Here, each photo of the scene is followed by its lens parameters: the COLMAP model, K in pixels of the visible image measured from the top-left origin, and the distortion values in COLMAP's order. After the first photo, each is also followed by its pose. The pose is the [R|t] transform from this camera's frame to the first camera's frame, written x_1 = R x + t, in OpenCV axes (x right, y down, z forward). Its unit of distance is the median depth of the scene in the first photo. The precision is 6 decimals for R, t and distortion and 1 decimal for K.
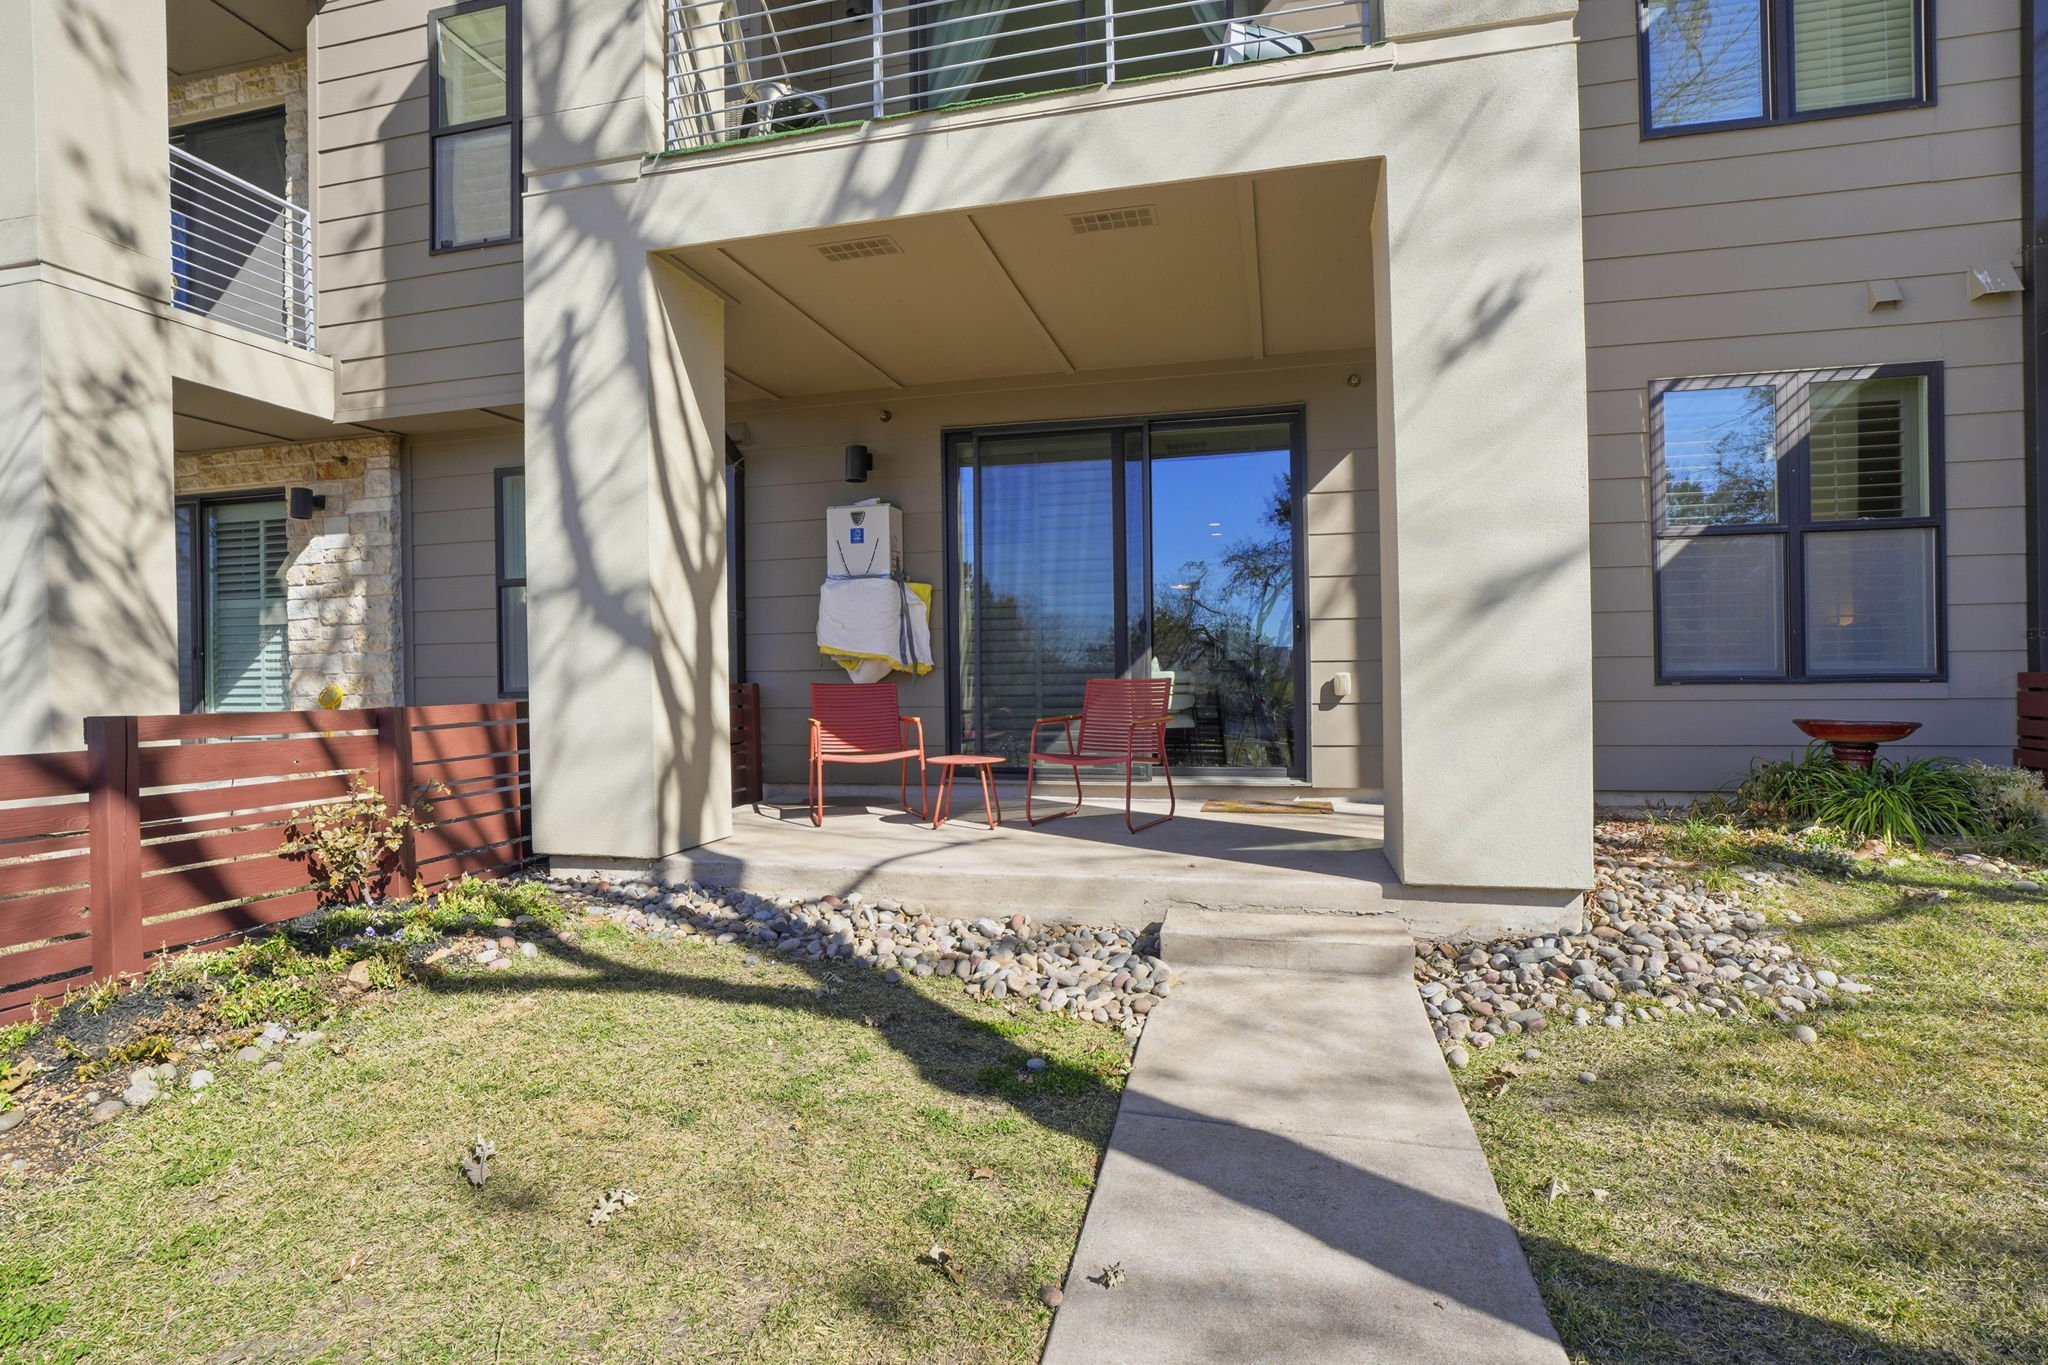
lens RADIAL K [[944.1, 0, 1029.8], [0, 944.1, 685.9], [0, 0, 1]] dist [-0.037316, 0.002624]
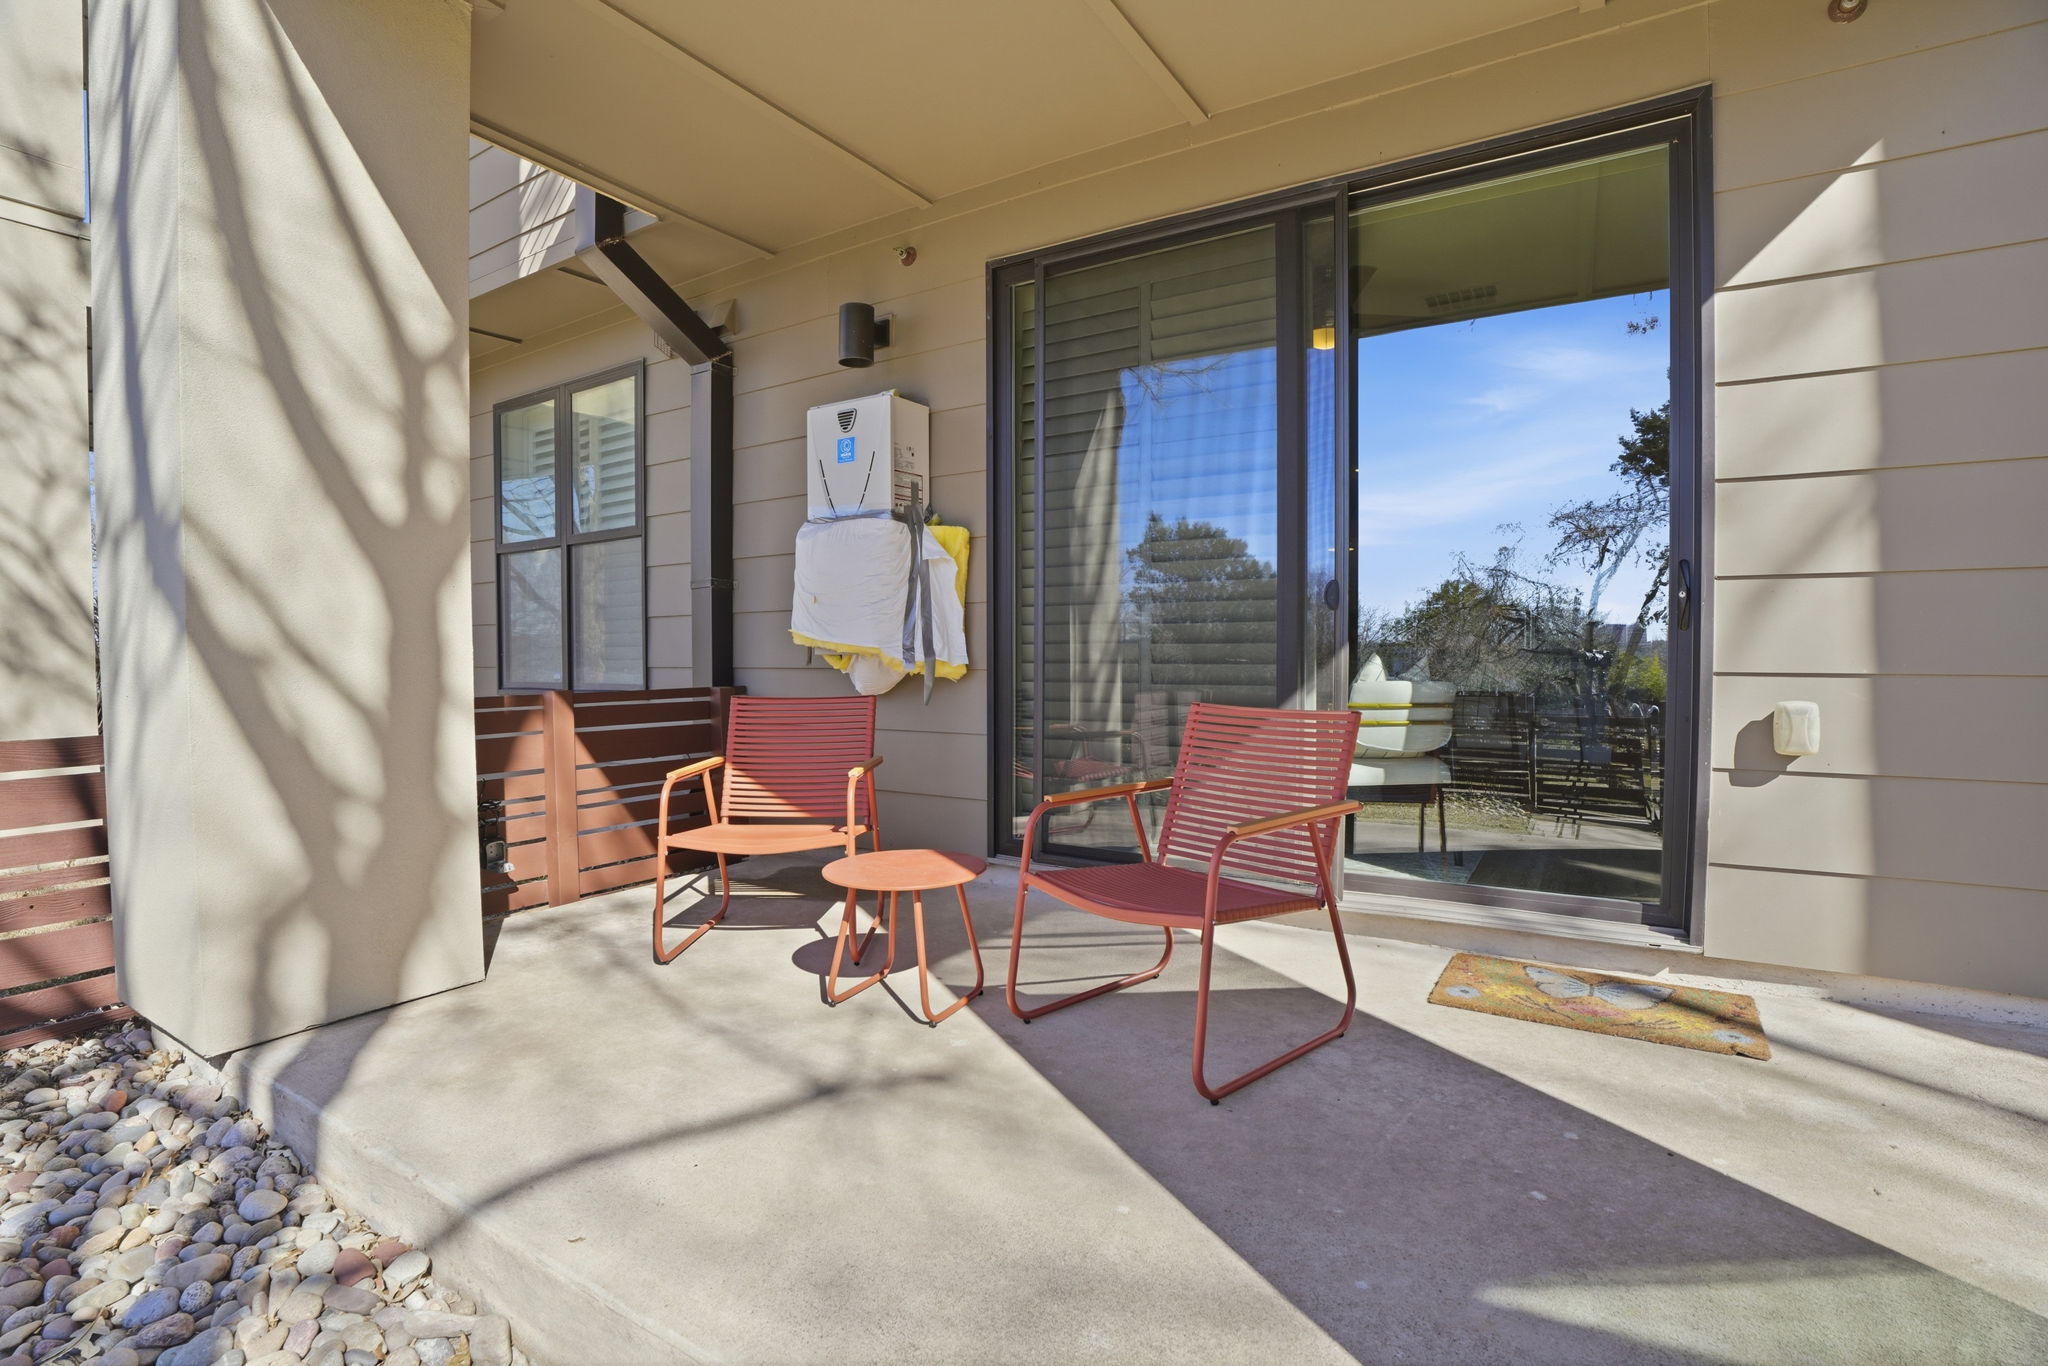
lens RADIAL K [[944.1, 0, 1025.9], [0, 944.1, 680.6], [0, 0, 1]] dist [-0.037316, 0.002624]
pose [[0.952939, 0.019559, -0.302531, 0.112550], [-0.013917, 0.999687, 0.020792, -0.024585], [0.302843, -0.015603, 0.952913, 0.447674]]
